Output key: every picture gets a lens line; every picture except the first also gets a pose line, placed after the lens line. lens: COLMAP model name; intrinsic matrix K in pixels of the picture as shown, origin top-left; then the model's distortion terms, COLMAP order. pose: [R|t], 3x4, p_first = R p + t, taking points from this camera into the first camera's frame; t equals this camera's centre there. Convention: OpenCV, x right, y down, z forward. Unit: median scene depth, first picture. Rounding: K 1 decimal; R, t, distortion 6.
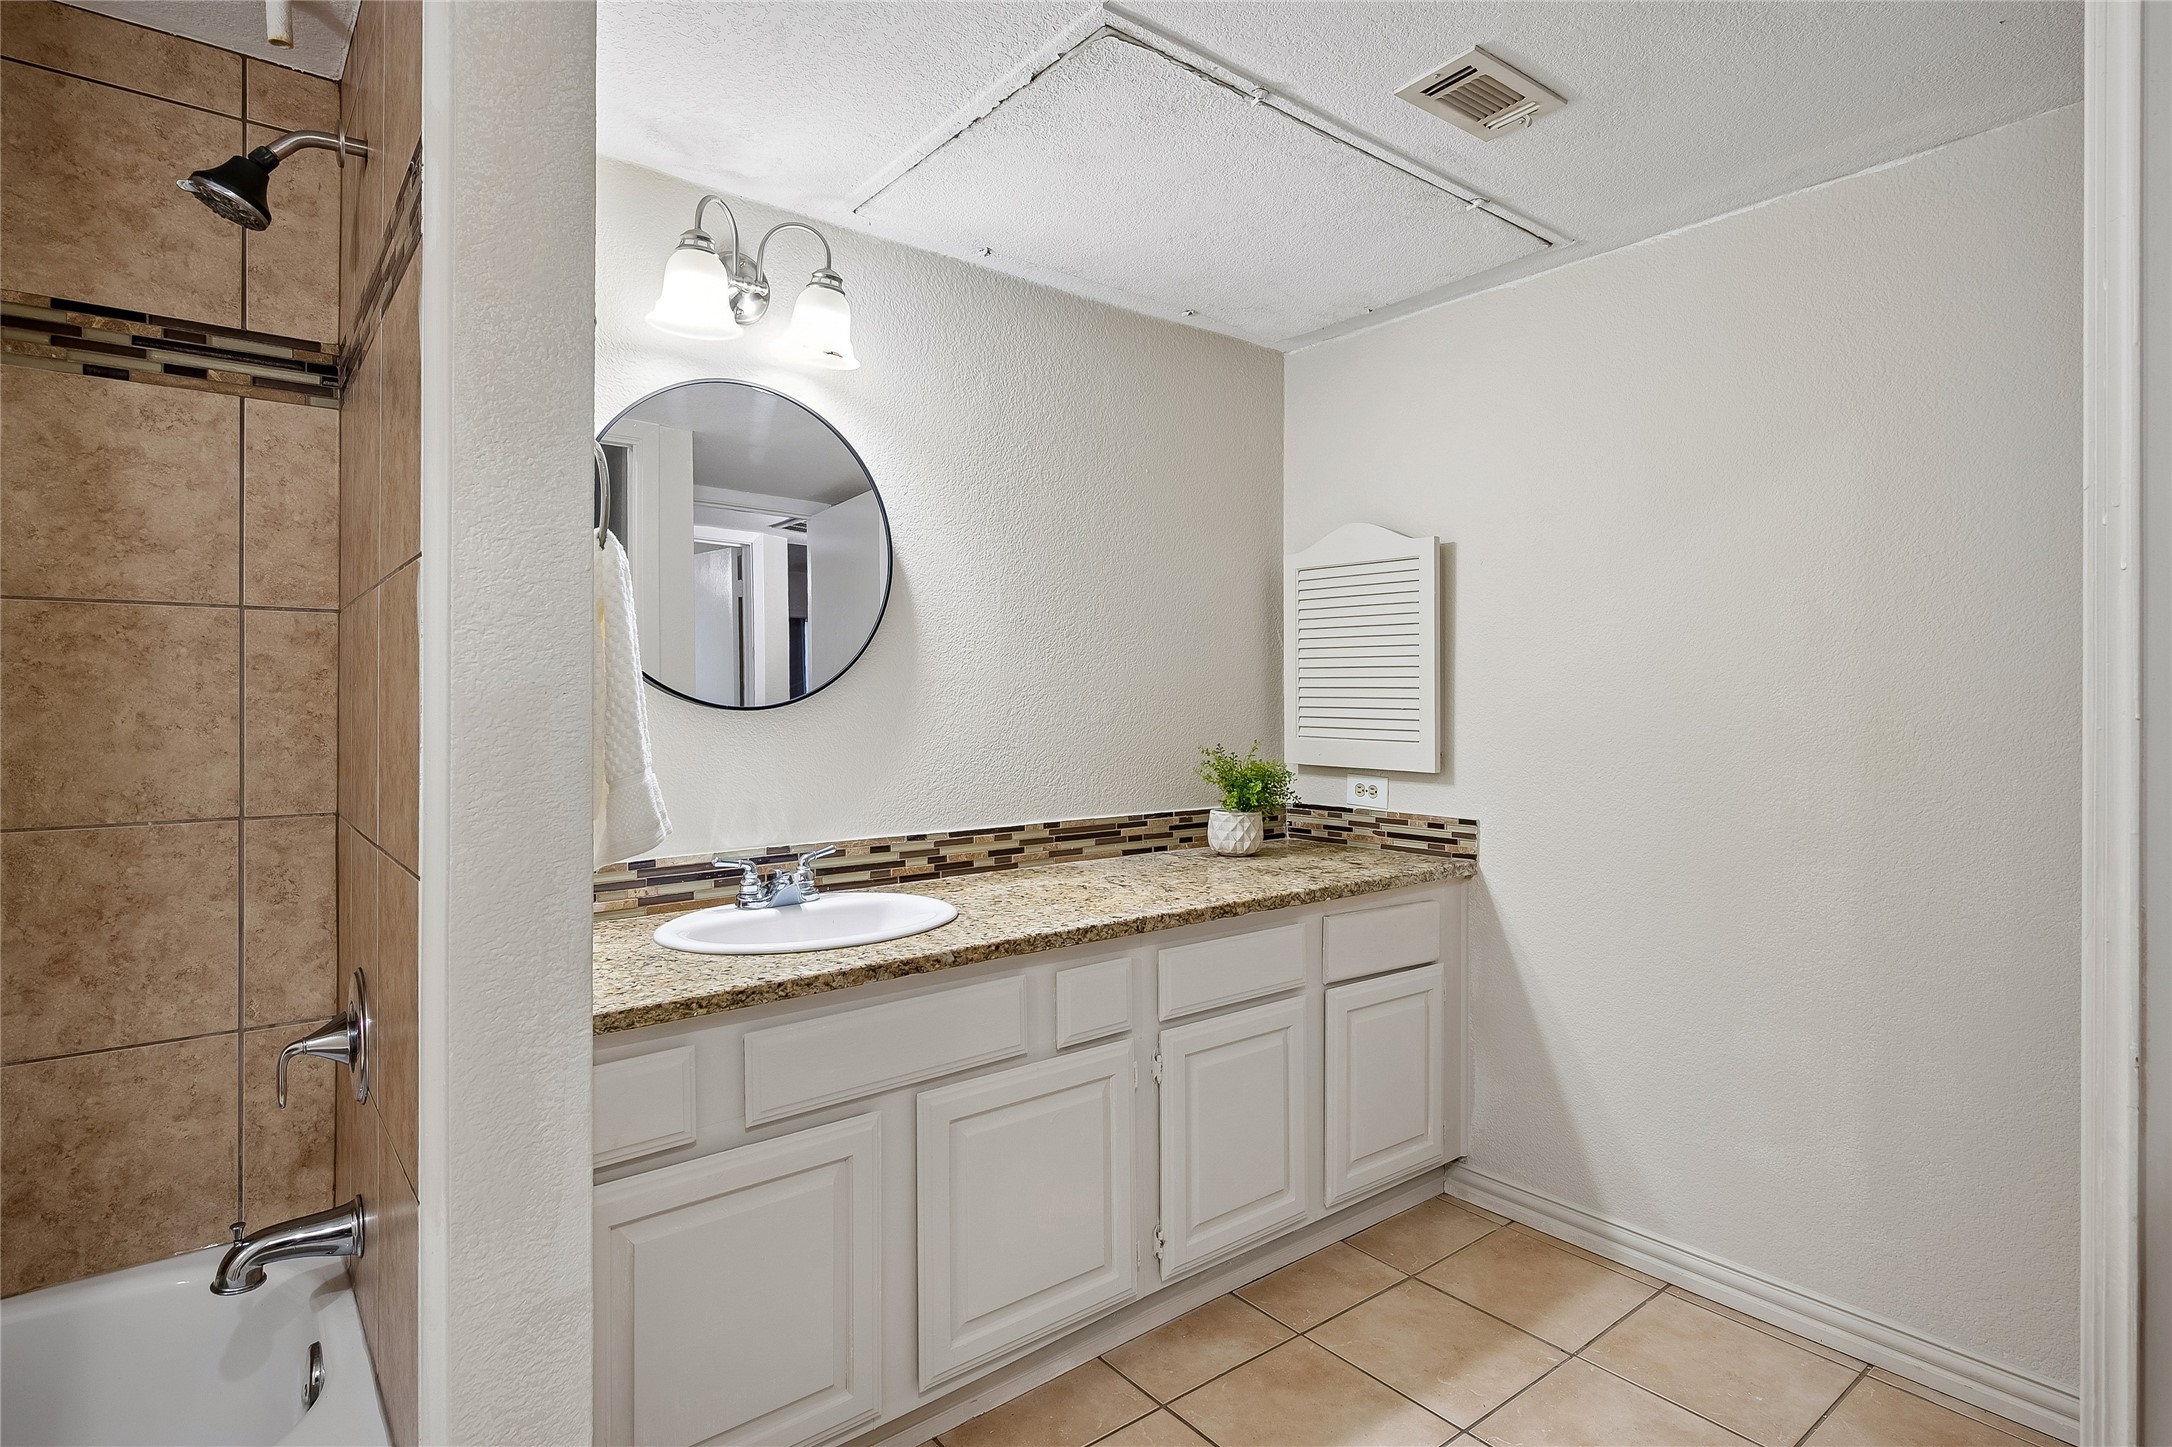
lens RADIAL K [[1103.4, 0, 1083.2], [0, 1103.4, 710.9], [0, 0, 1]] dist [0.000519, 0.000296]
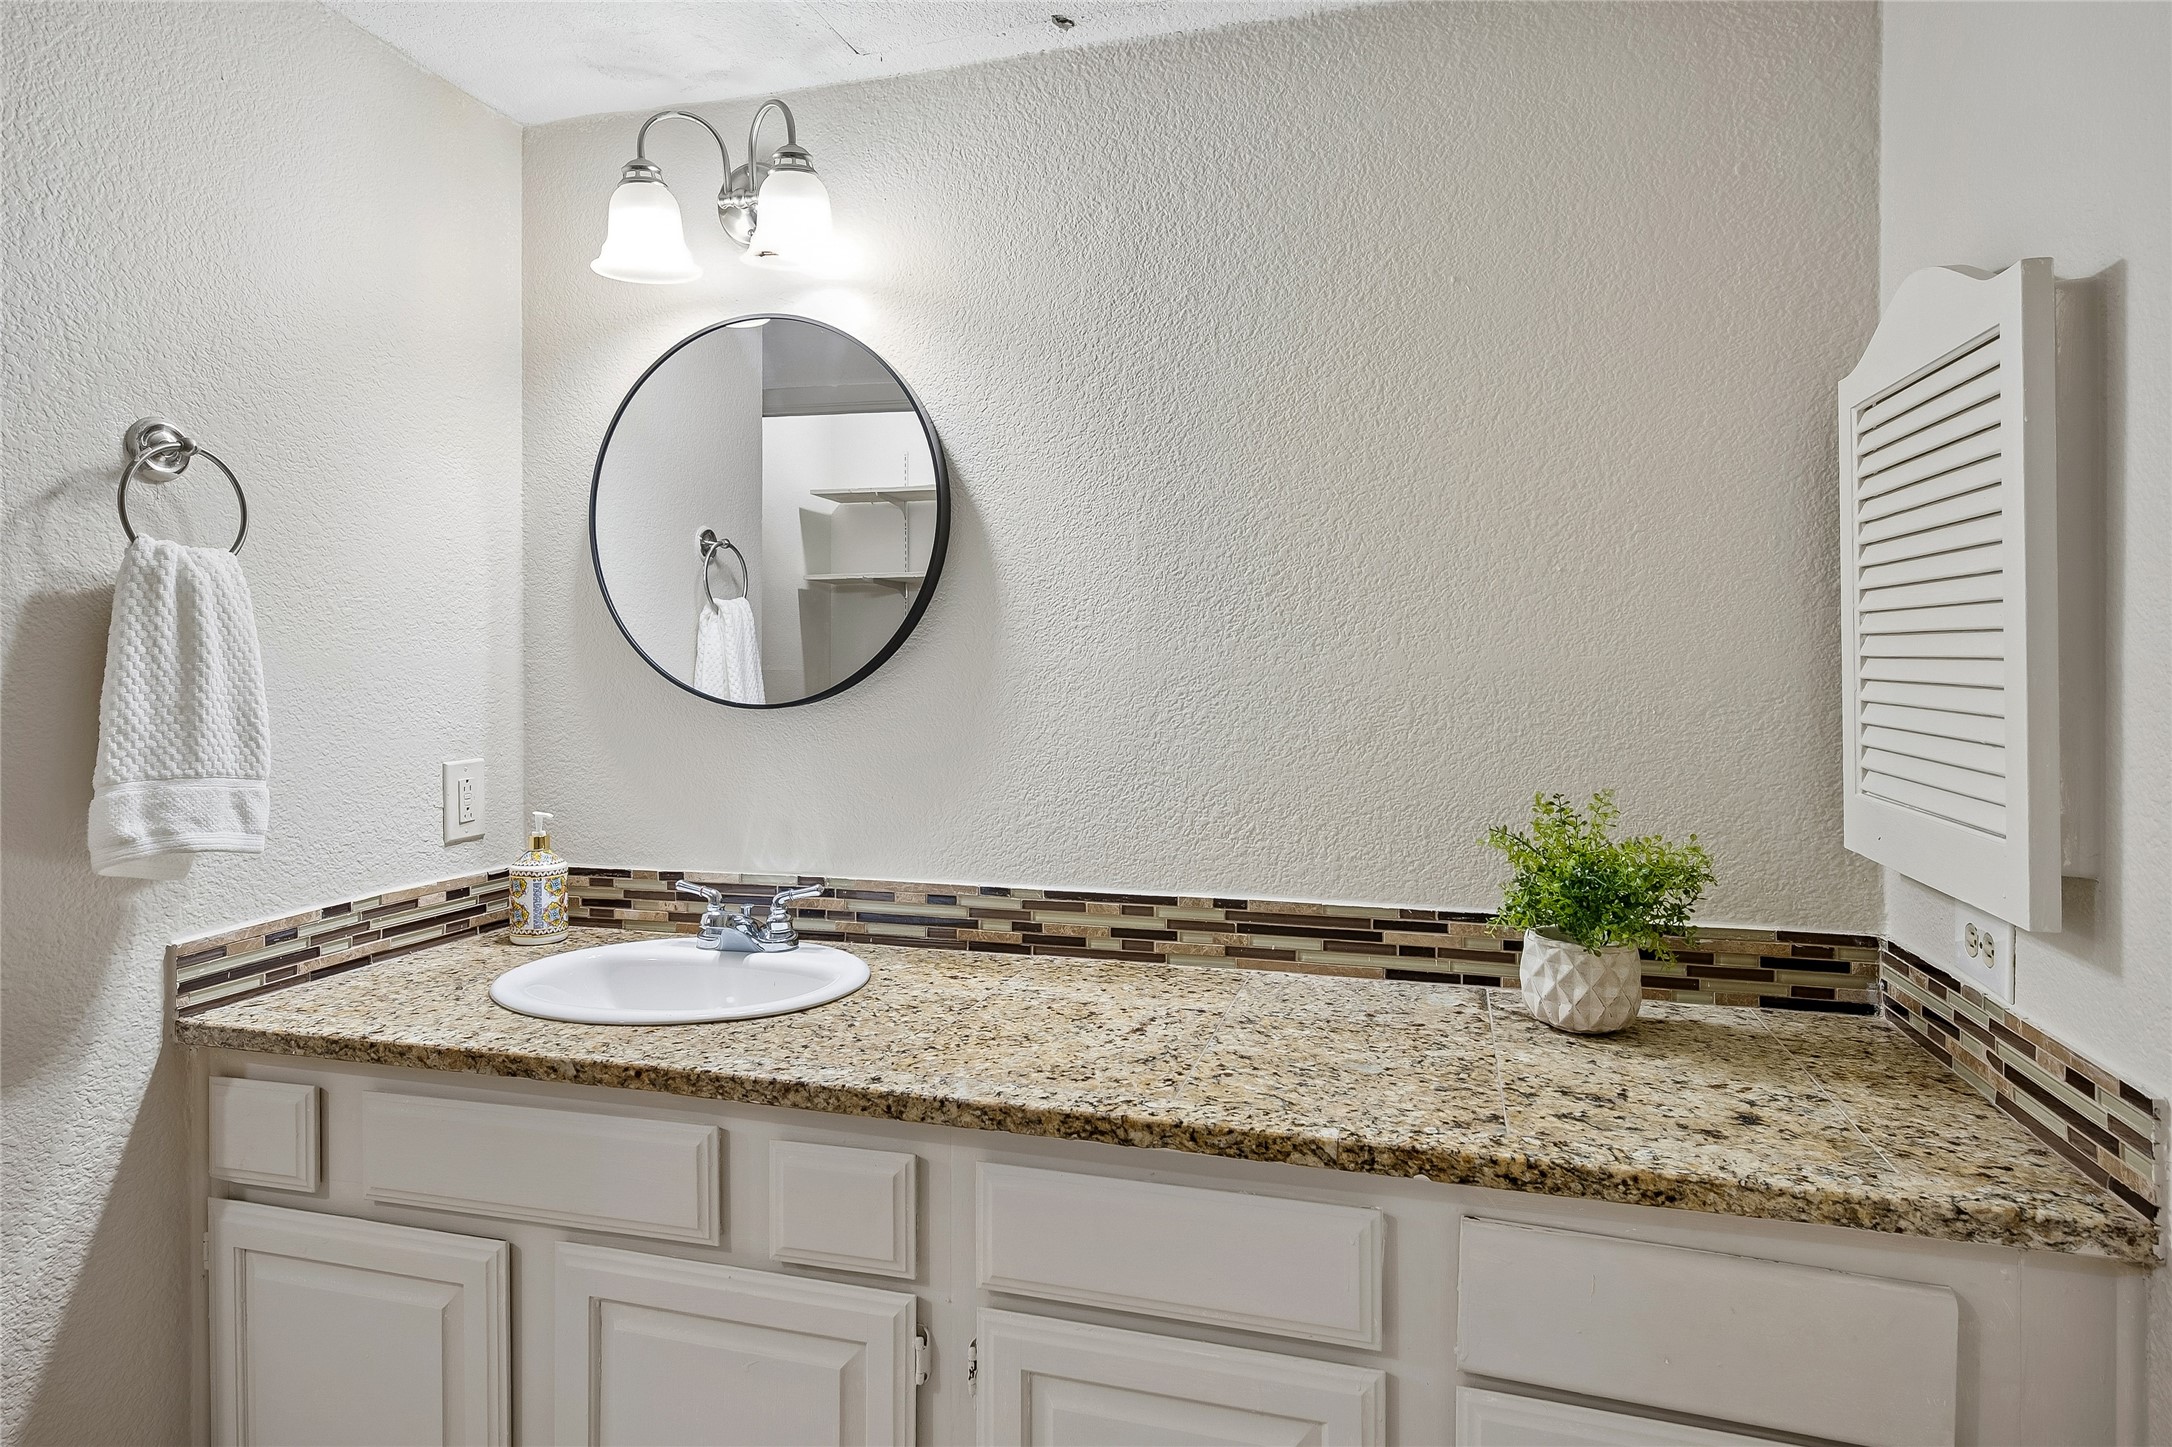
lens RADIAL K [[1213.7, 0, 1076.5], [0, 1213.7, 675.7], [0, 0, 1]] dist [-0.000192, -0.000056]
pose [[0.574025, 0.008279, -0.818796, 0.499052], [-0.008398, 0.999956, 0.004223, -0.026722], [0.818795, 0.004452, 0.574069, 0.571923]]
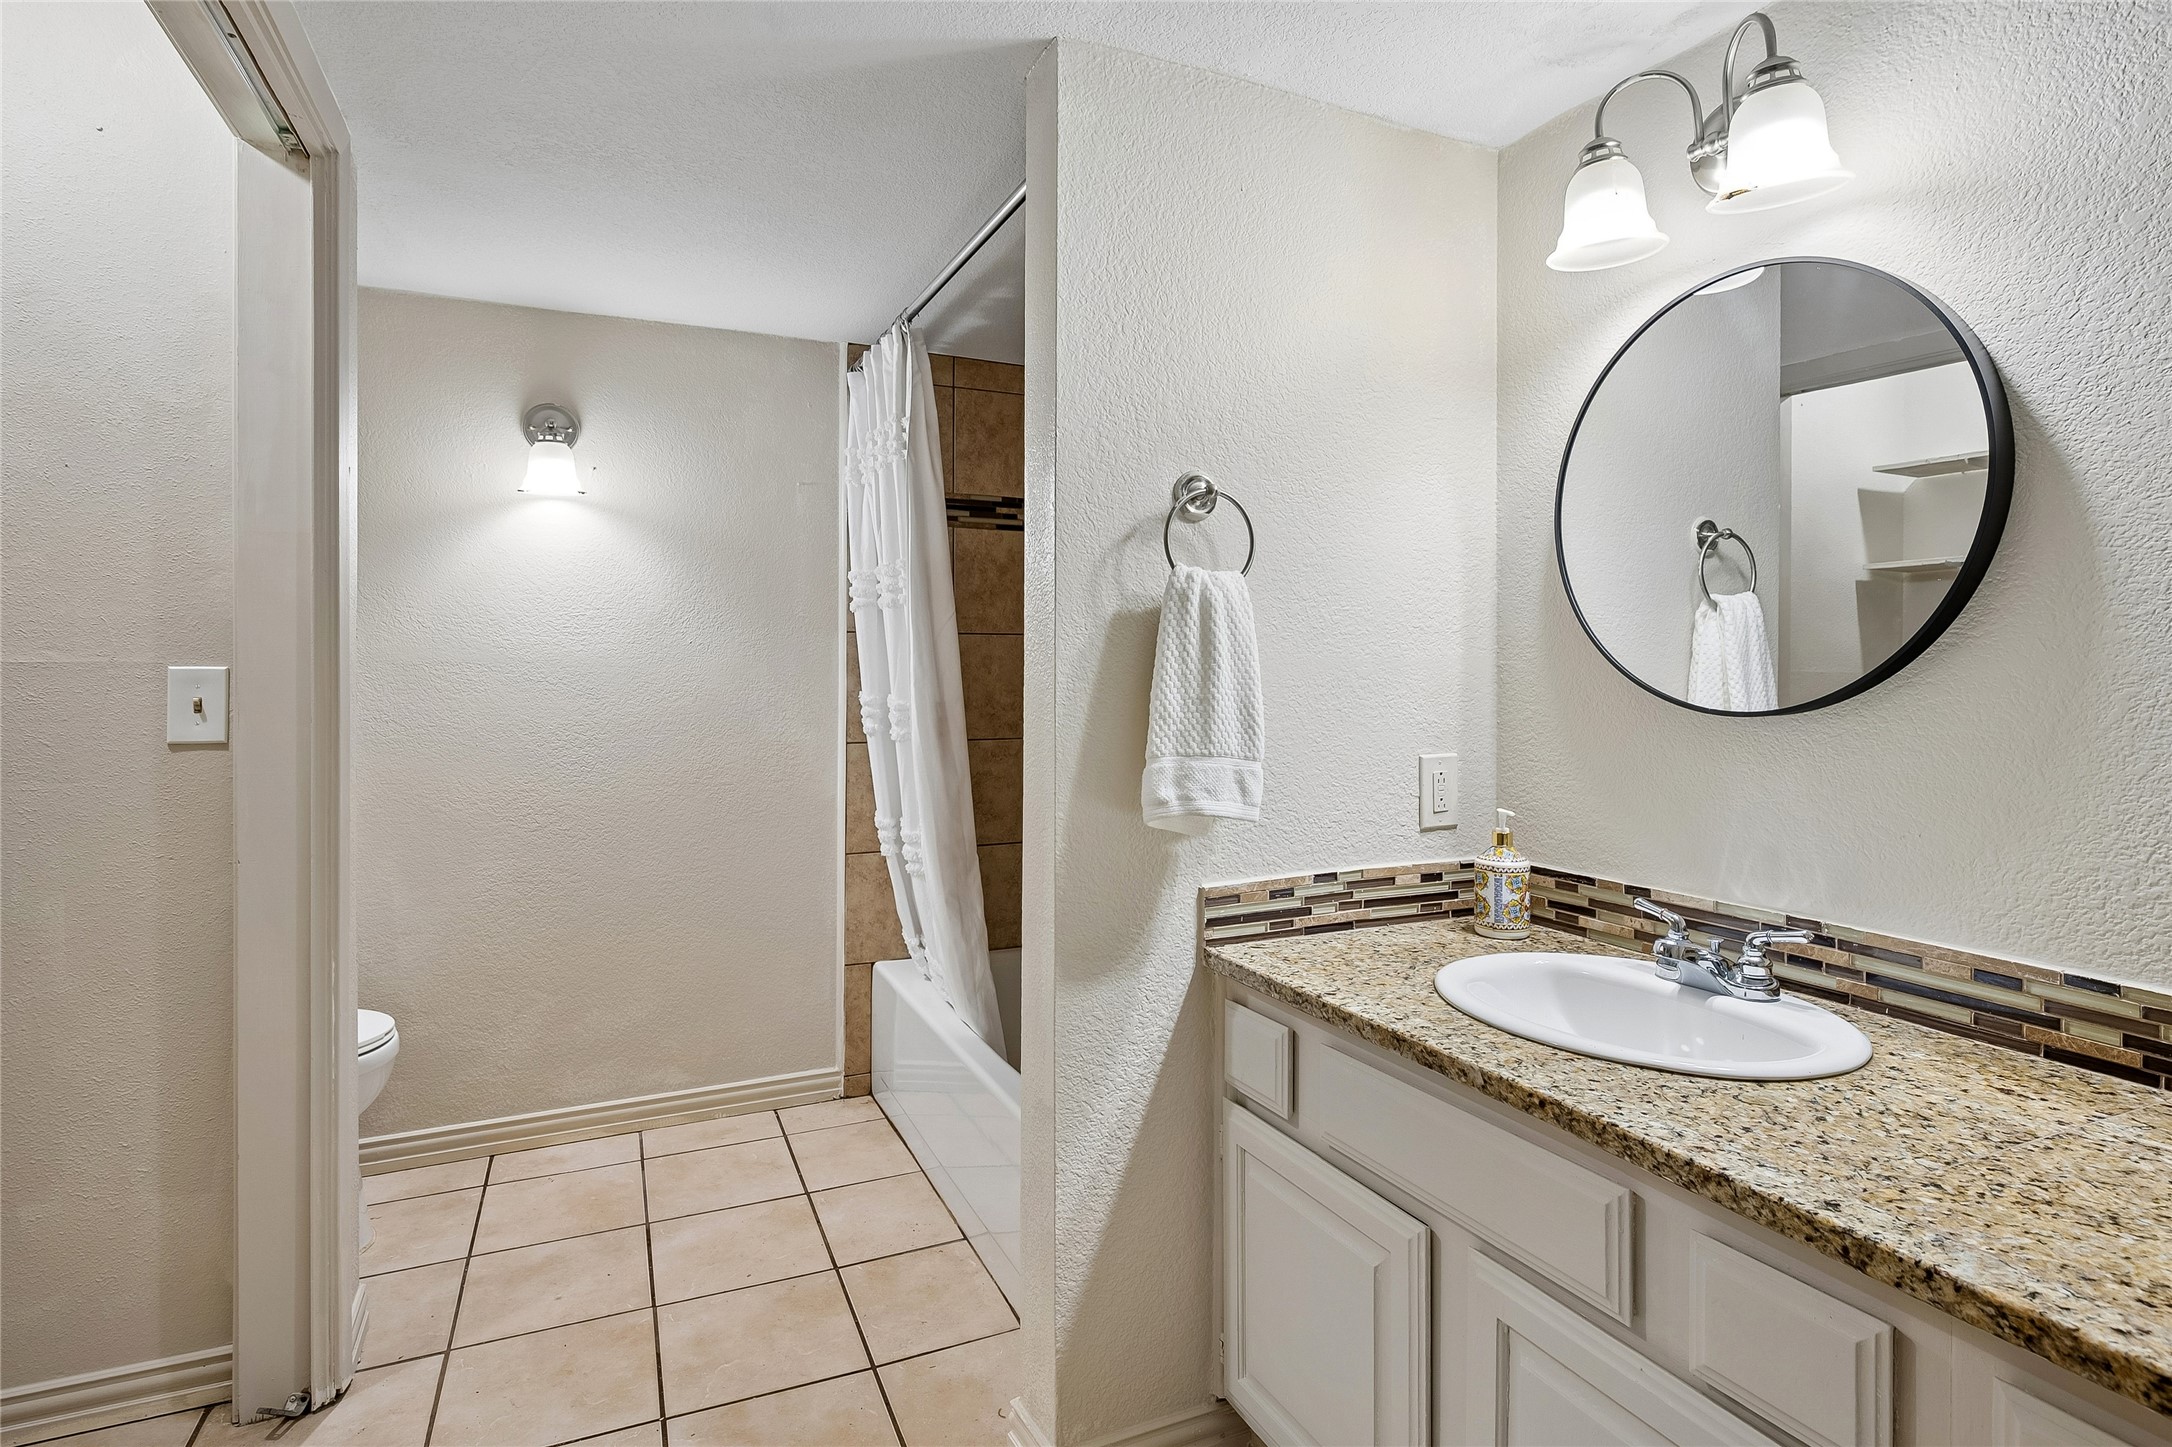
lens RADIAL K [[1113.6, 0, 1085.9], [0, 1113.6, 664.6], [0, 0, 1]] dist [-0.001099, 0.001608]
pose [[-0.243363, 0.000255, -0.969935, 0.441361], [-0.010807, 0.999937, 0.002975, -0.027612], [0.969875, 0.011206, -0.243345, 0.649977]]
